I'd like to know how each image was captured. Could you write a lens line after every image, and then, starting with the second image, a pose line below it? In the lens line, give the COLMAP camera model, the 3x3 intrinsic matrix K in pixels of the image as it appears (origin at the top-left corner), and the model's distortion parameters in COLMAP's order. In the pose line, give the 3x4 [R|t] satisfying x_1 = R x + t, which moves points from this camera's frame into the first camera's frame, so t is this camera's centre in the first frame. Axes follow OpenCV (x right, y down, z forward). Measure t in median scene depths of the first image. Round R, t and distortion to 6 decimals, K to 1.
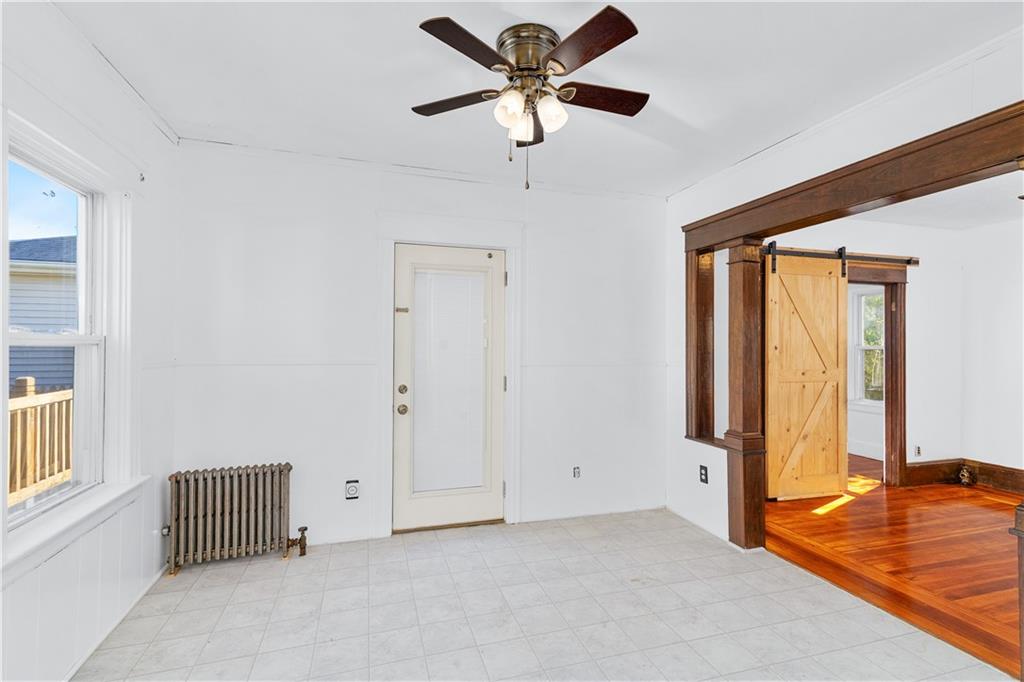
lens RADIAL K [[462.0, 0, 510.4], [0, 462.0, 341.8], [0, 0, 1]] dist [0.024972, 0.000031]
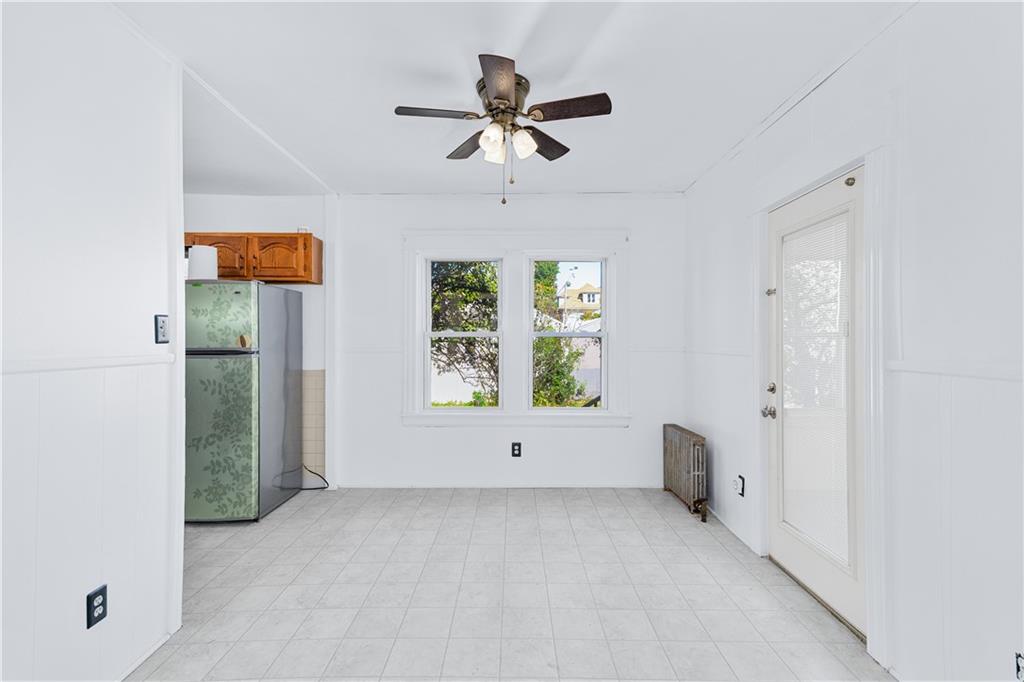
lens RADIAL K [[462.0, 0, 510.7], [0, 462.0, 341.6], [0, 0, 1]] dist [0.024972, 0.000031]
pose [[-0.297109, -0.005694, -0.954827, 0.702629], [0.002160, 0.999976, -0.006635, 0.024538], [0.954841, -0.004033, -0.297089, 0.809994]]
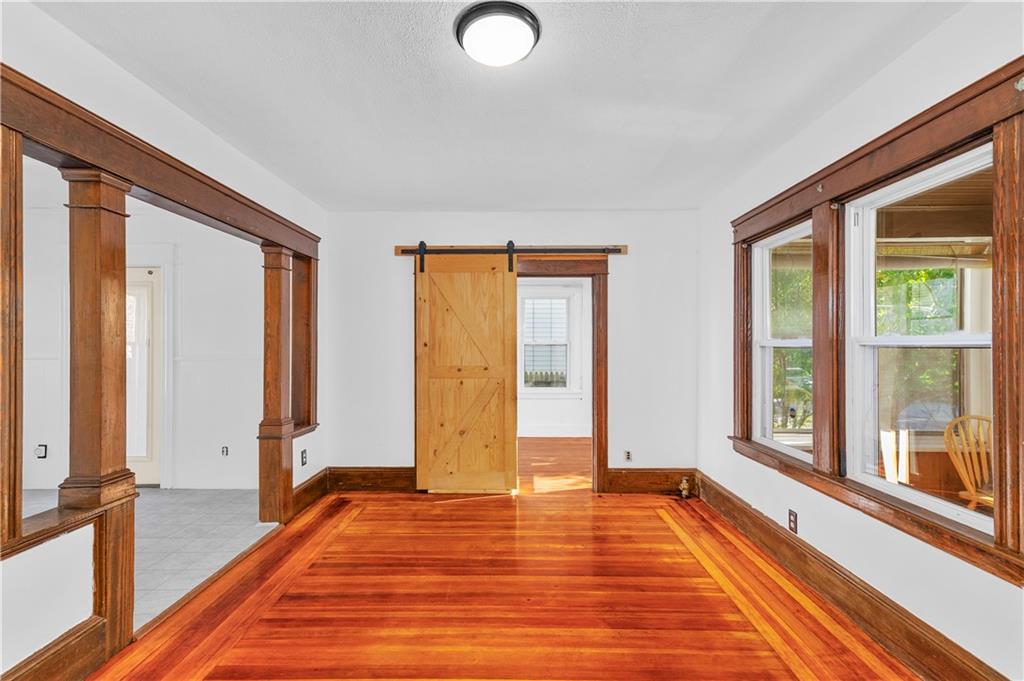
lens RADIAL K [[462.0, 0, 506.2], [0, 462.0, 341.5], [0, 0, 1]] dist [0.024972, 0.000031]
pose [[0.949516, -0.010191, -0.313554, 1.344893], [0.009529, 0.999948, -0.003642, 0.014815], [0.313575, 0.000470, 0.949563, 0.104627]]
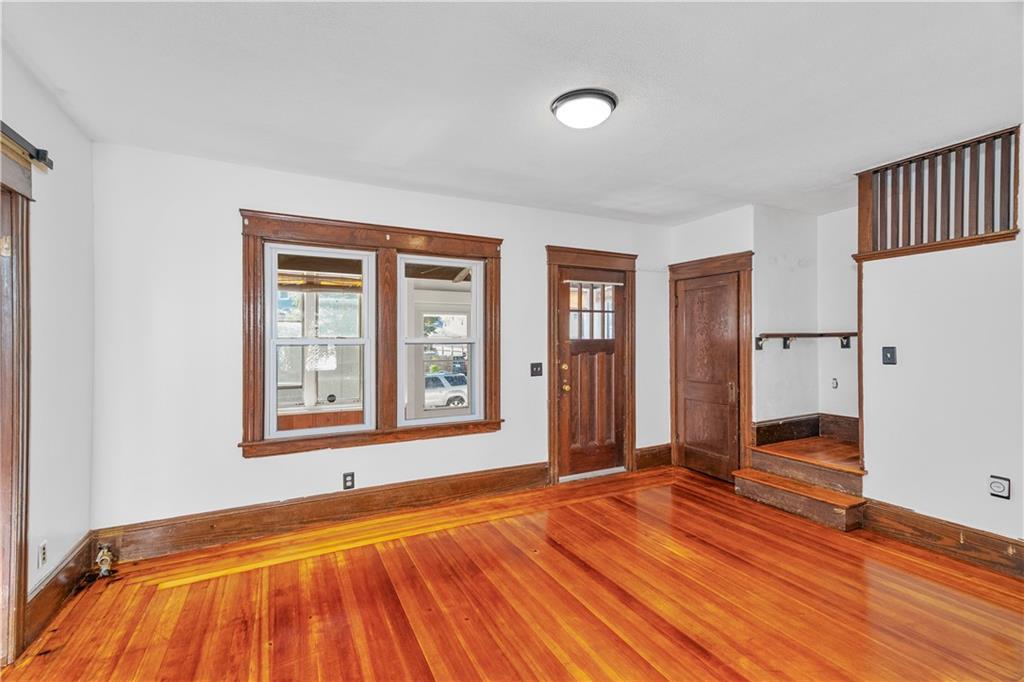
lens RADIAL K [[462.0, 0, 507.5], [0, 462.0, 334.4], [0, 0, 1]] dist [0.024972, 0.000031]
pose [[-0.159609, 0.008020, 0.987148, 0.439999], [-0.003028, 0.999958, -0.008614, 0.009741], [-0.987176, -0.004364, -0.159578, 0.880634]]
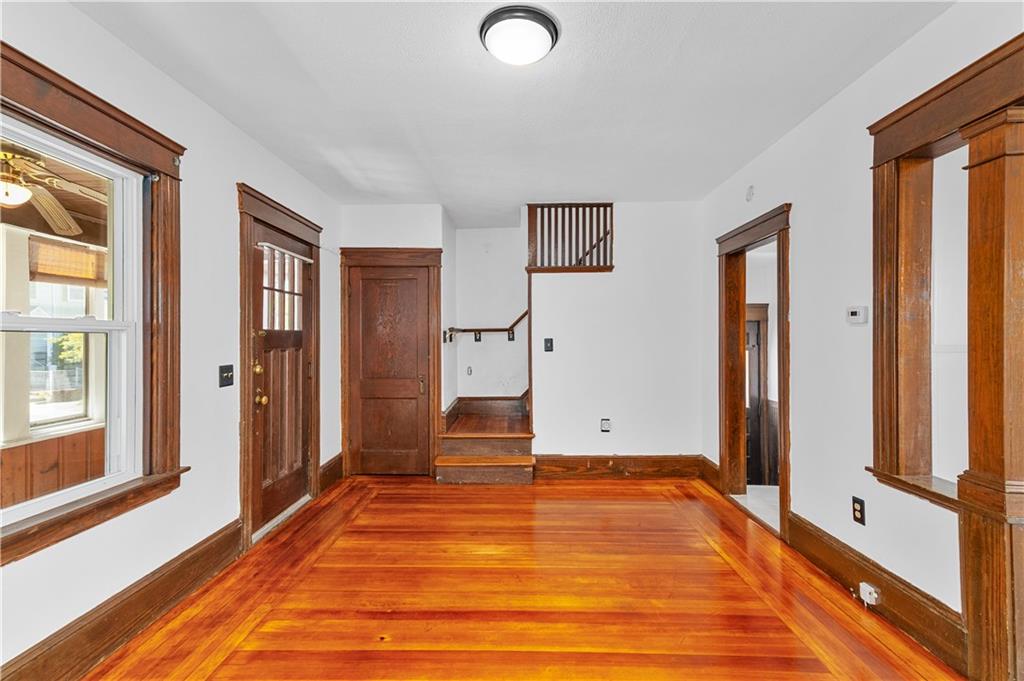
lens RADIAL K [[462.0, 0, 510.2], [0, 462.0, 336.8], [0, 0, 1]] dist [0.024972, 0.000031]
pose [[-0.949018, 0.001736, 0.315218, 0.980552], [-0.002406, 0.999916, -0.012752, 0.037900], [-0.315213, -0.012860, -0.948934, 1.216100]]
